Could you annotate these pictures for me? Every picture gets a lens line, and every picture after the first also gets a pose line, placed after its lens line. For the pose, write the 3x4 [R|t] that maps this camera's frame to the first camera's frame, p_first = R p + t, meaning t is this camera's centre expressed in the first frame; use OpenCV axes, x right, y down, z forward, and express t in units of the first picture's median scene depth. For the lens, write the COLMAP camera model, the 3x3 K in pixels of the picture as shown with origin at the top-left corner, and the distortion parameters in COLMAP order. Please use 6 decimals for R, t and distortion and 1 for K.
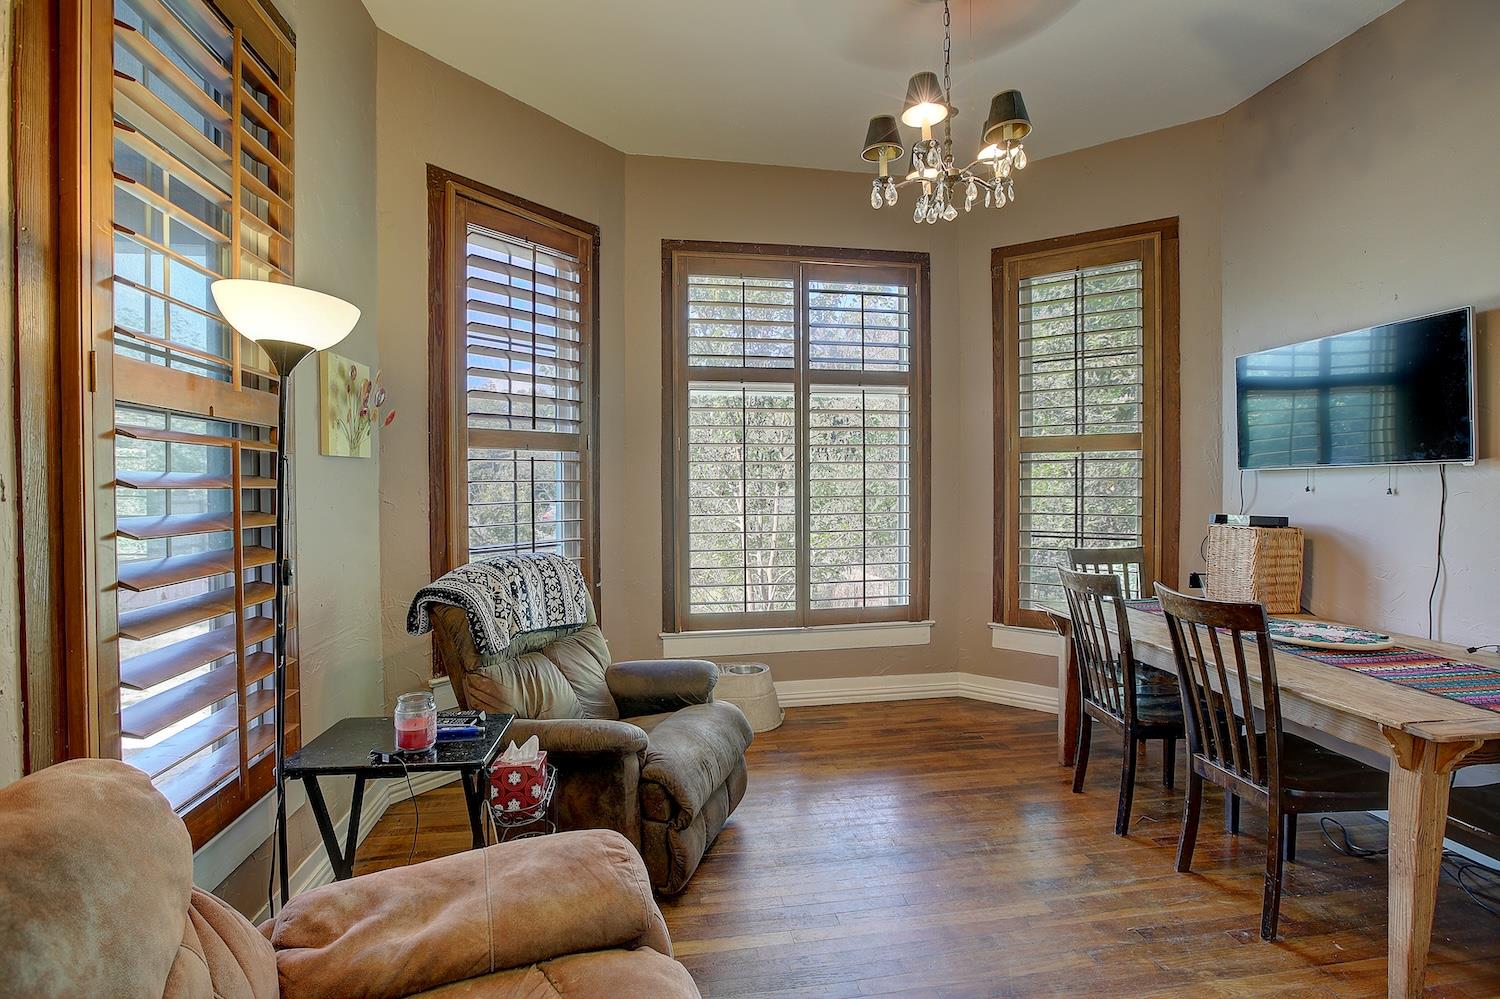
lens RADIAL K [[689.2, 0, 750.6], [0, 689.2, 499.6], [0, 0, 1]] dist [-0.046944, 0.013211]
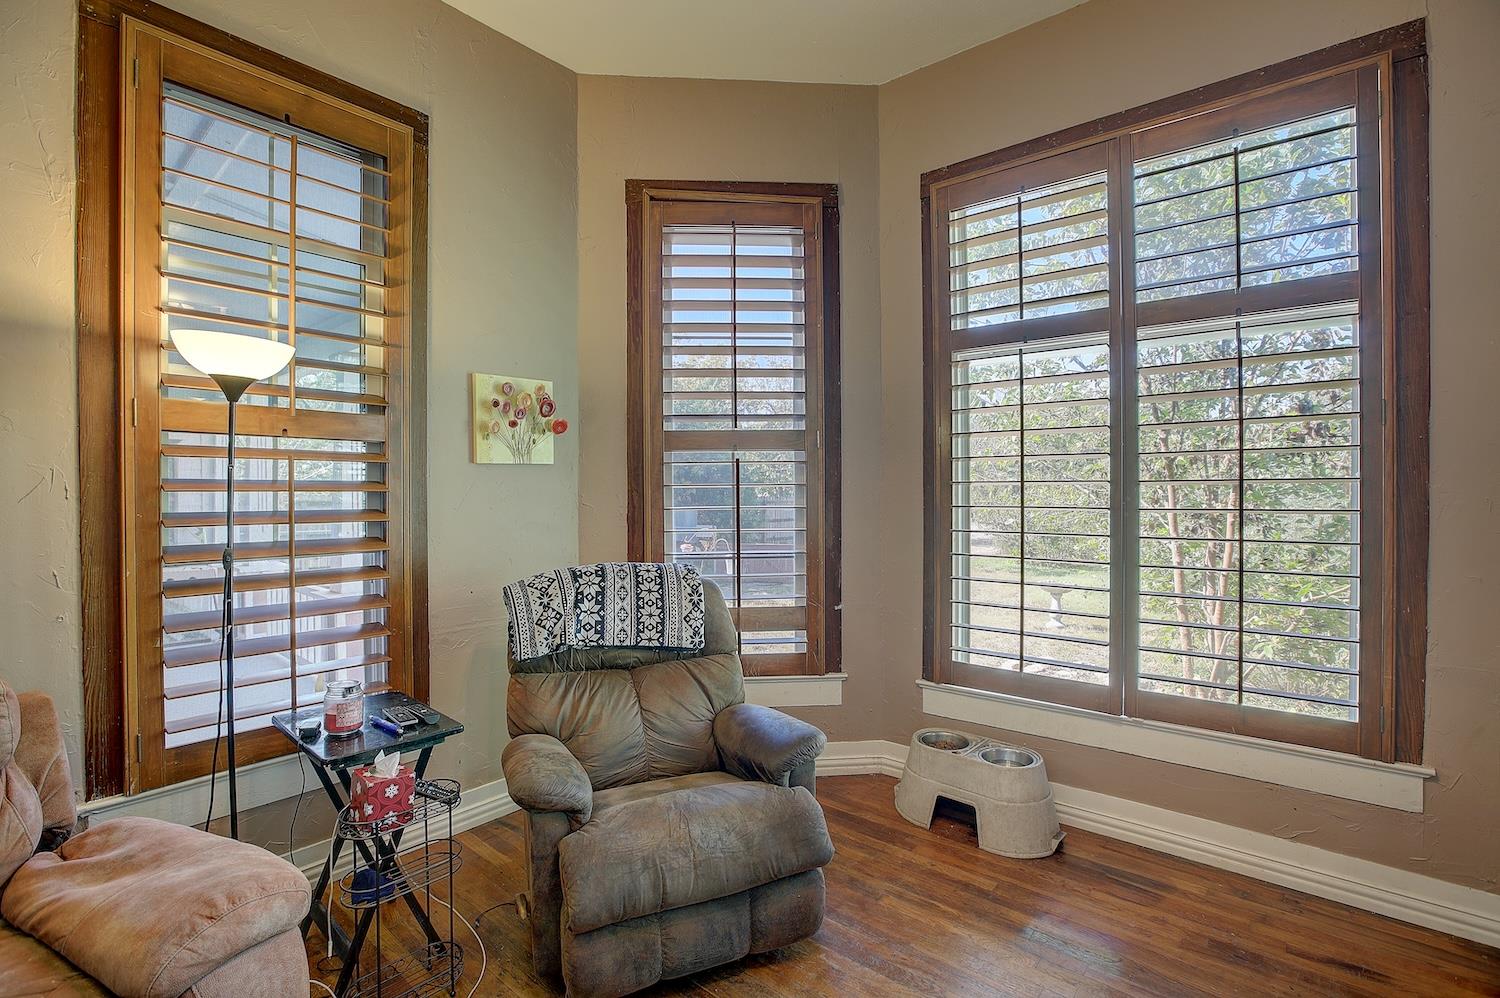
lens RADIAL K [[689.2, 0, 740.8], [0, 689.2, 491.0], [0, 0, 1]] dist [-0.046944, 0.013211]
pose [[0.652376, 0.006332, -0.757869, 0.324619], [-0.017739, 0.999819, -0.006916, -0.009962], [0.757688, 0.017956, 0.652370, 0.339782]]
